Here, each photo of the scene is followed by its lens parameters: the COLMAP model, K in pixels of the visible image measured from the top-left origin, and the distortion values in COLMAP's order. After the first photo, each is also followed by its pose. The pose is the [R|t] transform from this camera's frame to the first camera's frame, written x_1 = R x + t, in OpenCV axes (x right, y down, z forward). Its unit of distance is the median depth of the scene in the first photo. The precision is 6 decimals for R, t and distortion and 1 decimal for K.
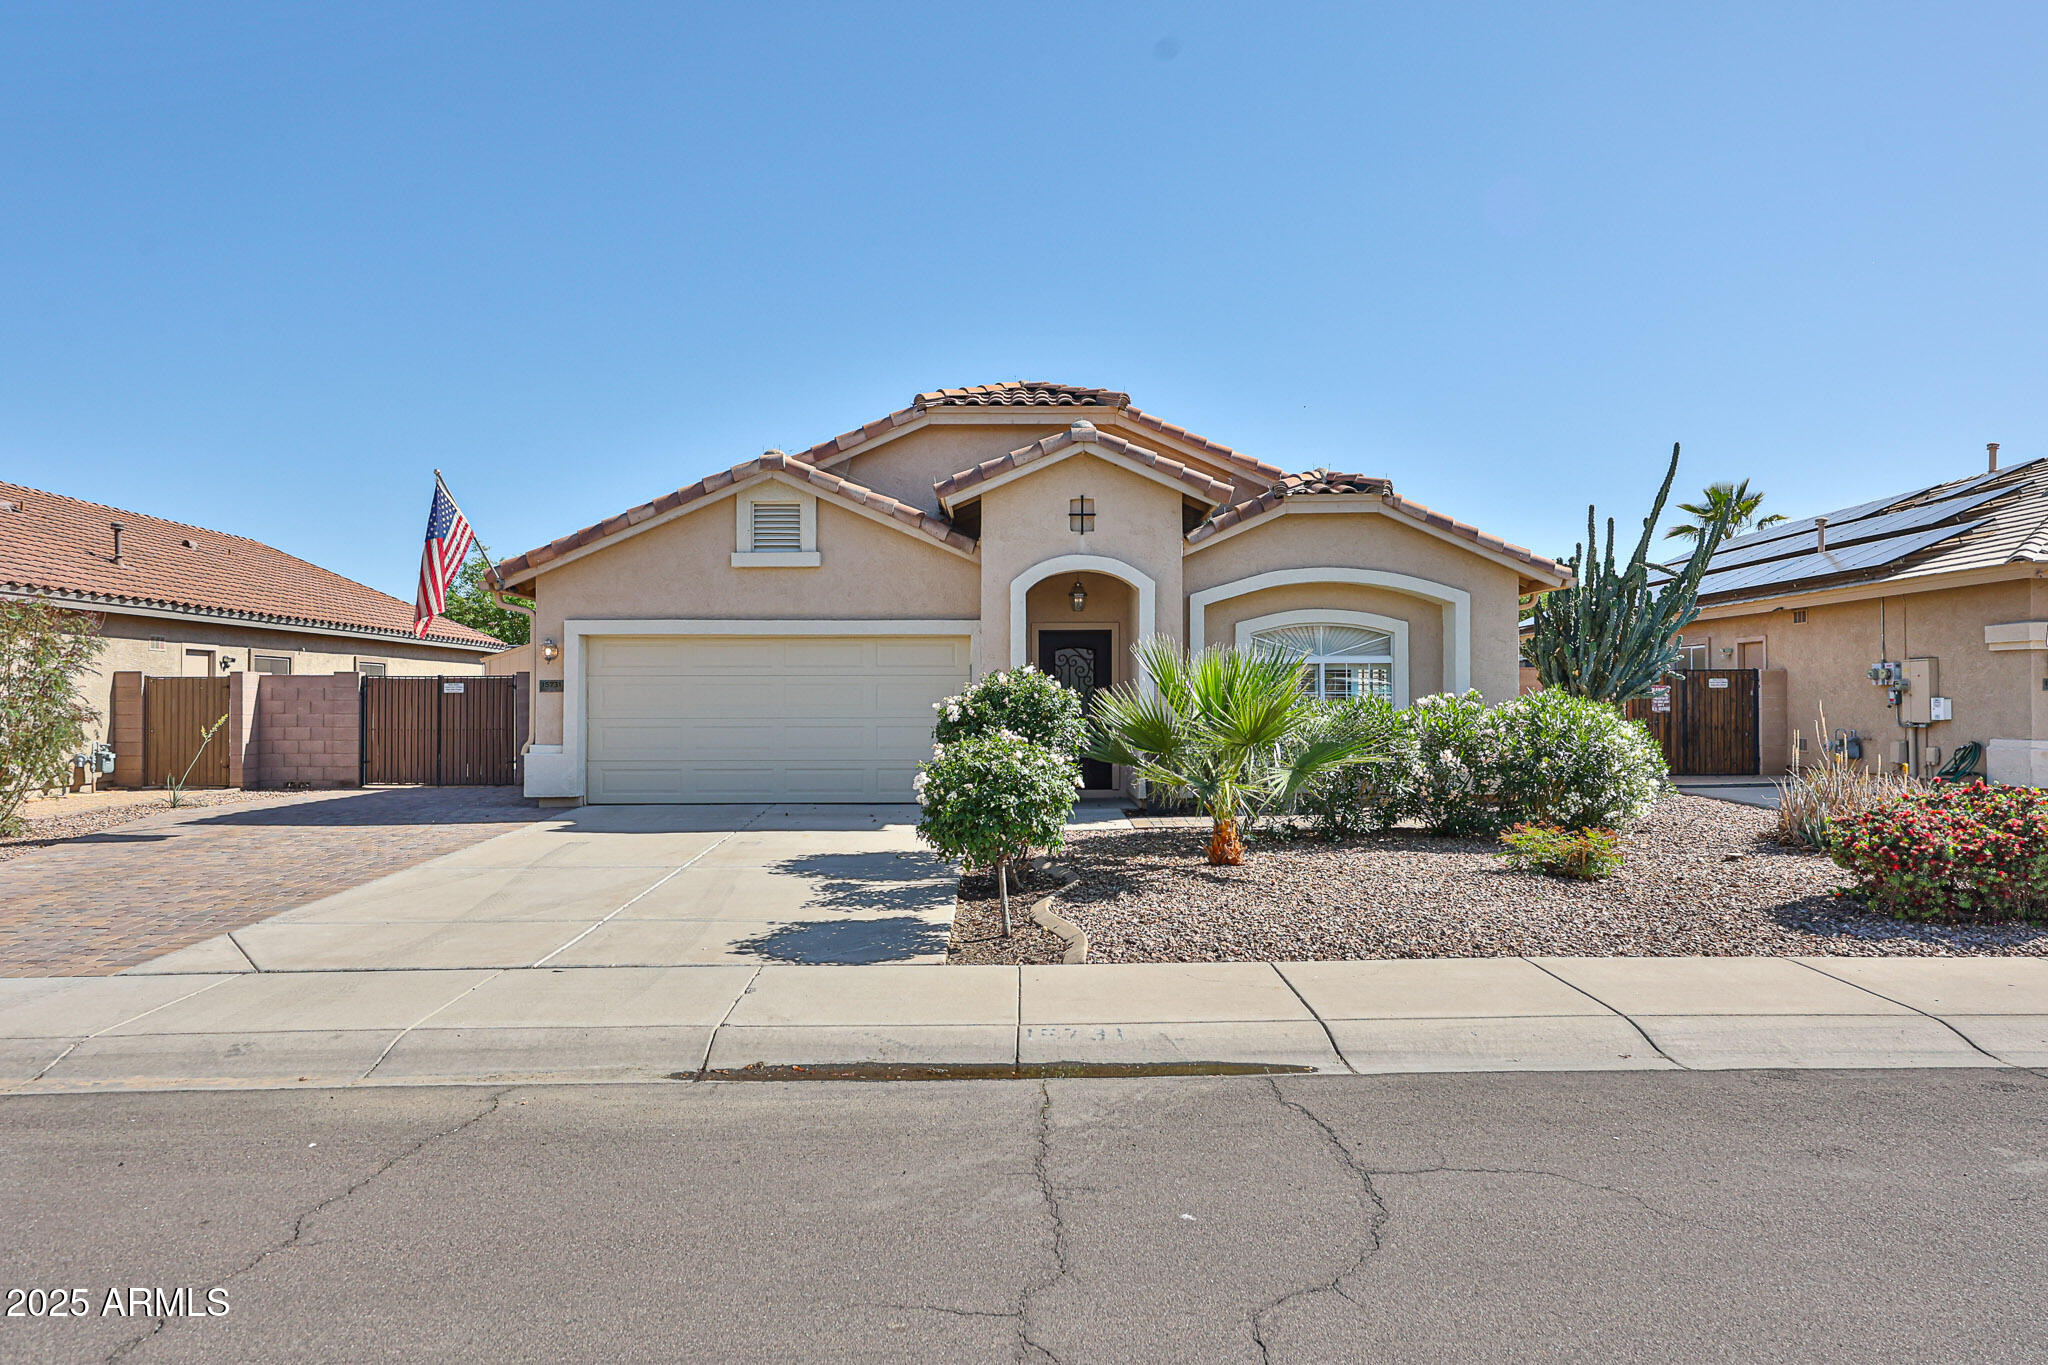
lens RADIAL K [[865.2, 0, 1024.0], [0, 865.2, 682.5], [0, 0, 1]] dist [-0.000465, -0.000227]
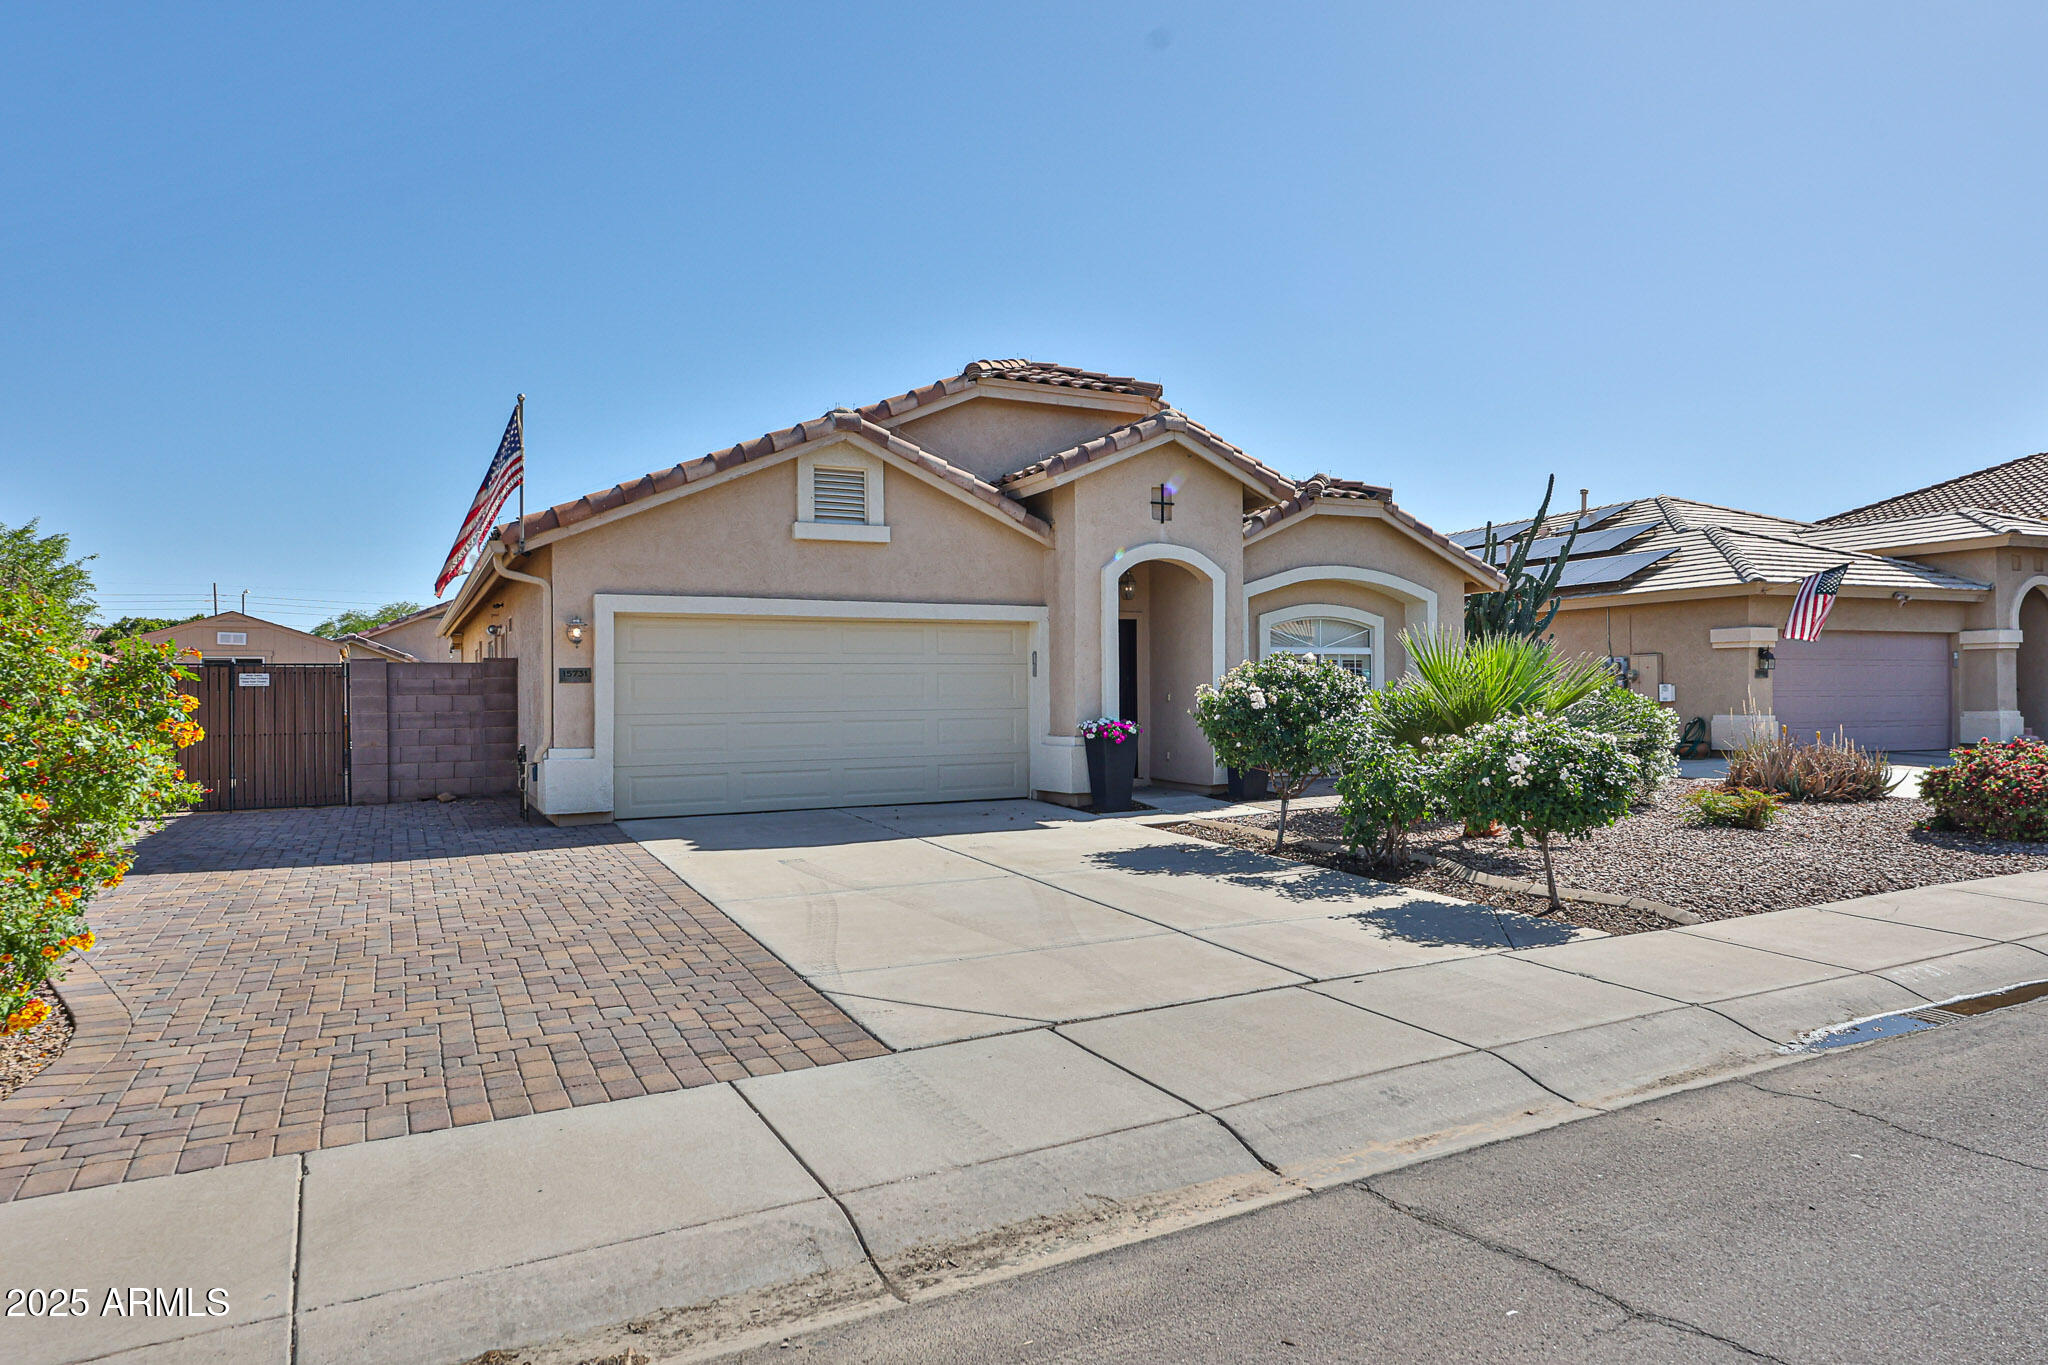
lens RADIAL K [[883.6, 0, 1024.0], [0, 883.6, 682.5], [0, 0, 1]] dist [0.001880, 0.000000]
pose [[0.944196, -0.003792, 0.329361, -0.405964], [0.001152, 0.999966, 0.008210, 0.004201], [-0.329381, -0.007372, 0.944168, 0.083173]]
